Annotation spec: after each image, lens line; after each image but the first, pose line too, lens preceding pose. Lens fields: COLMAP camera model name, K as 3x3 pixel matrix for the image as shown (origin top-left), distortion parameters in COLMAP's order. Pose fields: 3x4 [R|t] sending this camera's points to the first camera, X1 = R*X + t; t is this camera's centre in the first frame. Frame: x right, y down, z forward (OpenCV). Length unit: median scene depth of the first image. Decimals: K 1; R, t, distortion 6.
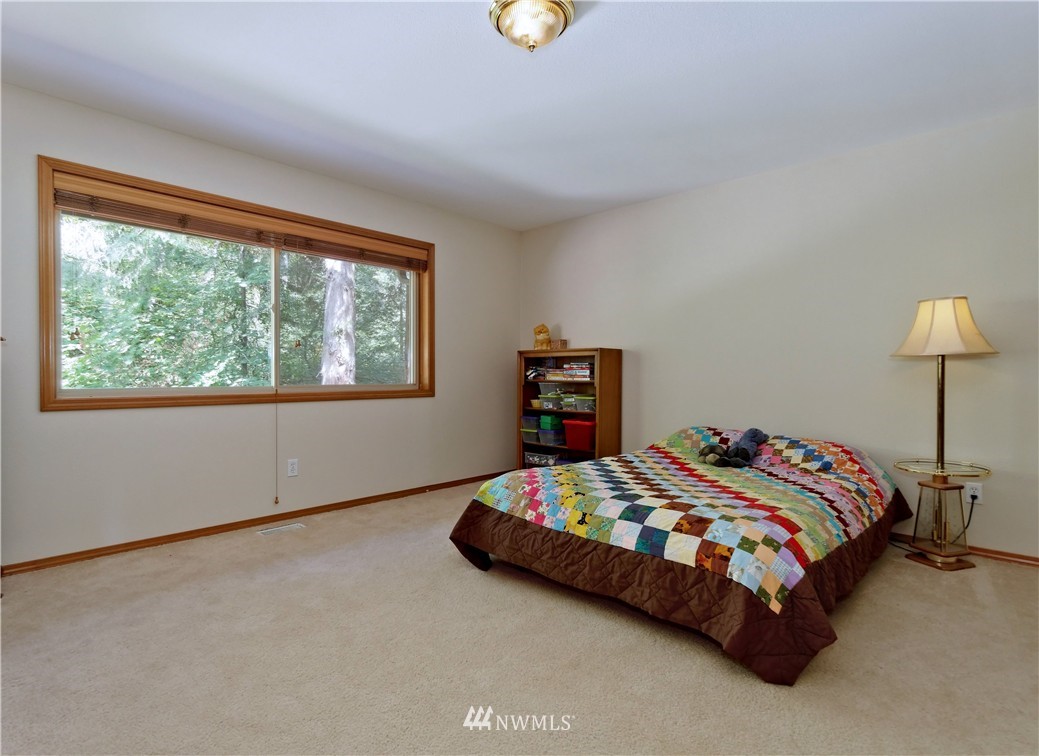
lens RADIAL K [[534.0, 0, 515.9], [0, 534.0, 379.0], [0, 0, 1]] dist [0.014464, -0.000573]
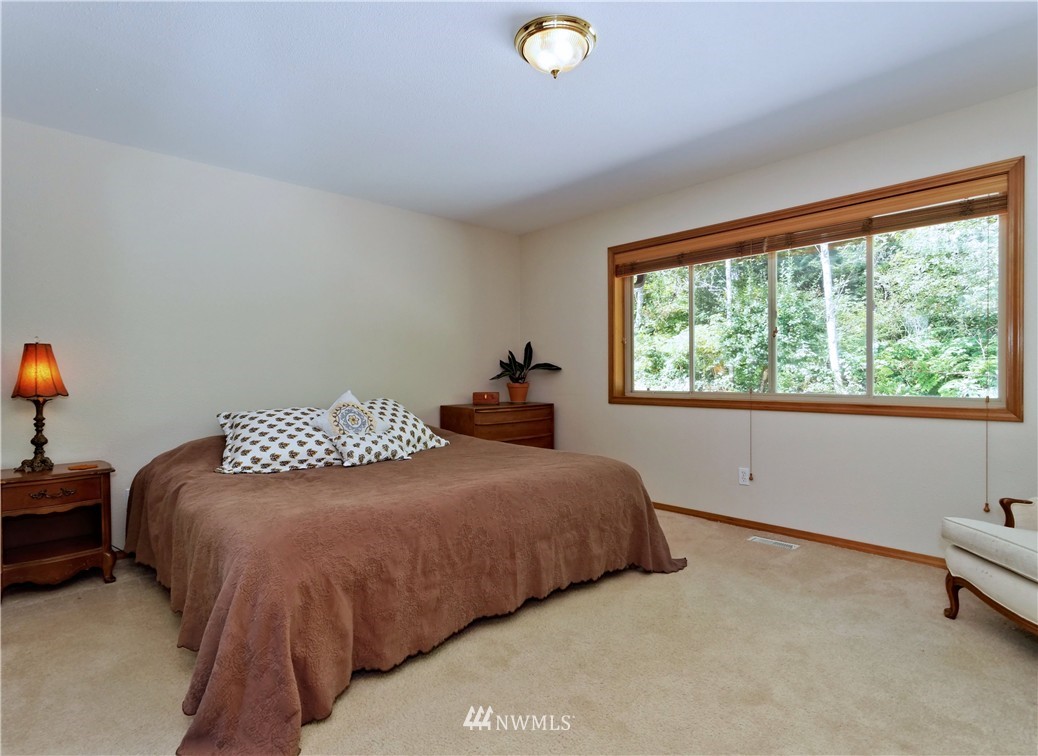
lens RADIAL K [[533.4, 0, 515.4], [0, 533.4, 379.0], [0, 0, 1]] dist [0.014464, -0.000573]
pose [[-0.043168, -0.001779, -0.999066, 0.629149], [-0.014559, 0.999893, -0.001152, -0.007108], [0.998962, 0.014496, -0.043189, 0.657933]]
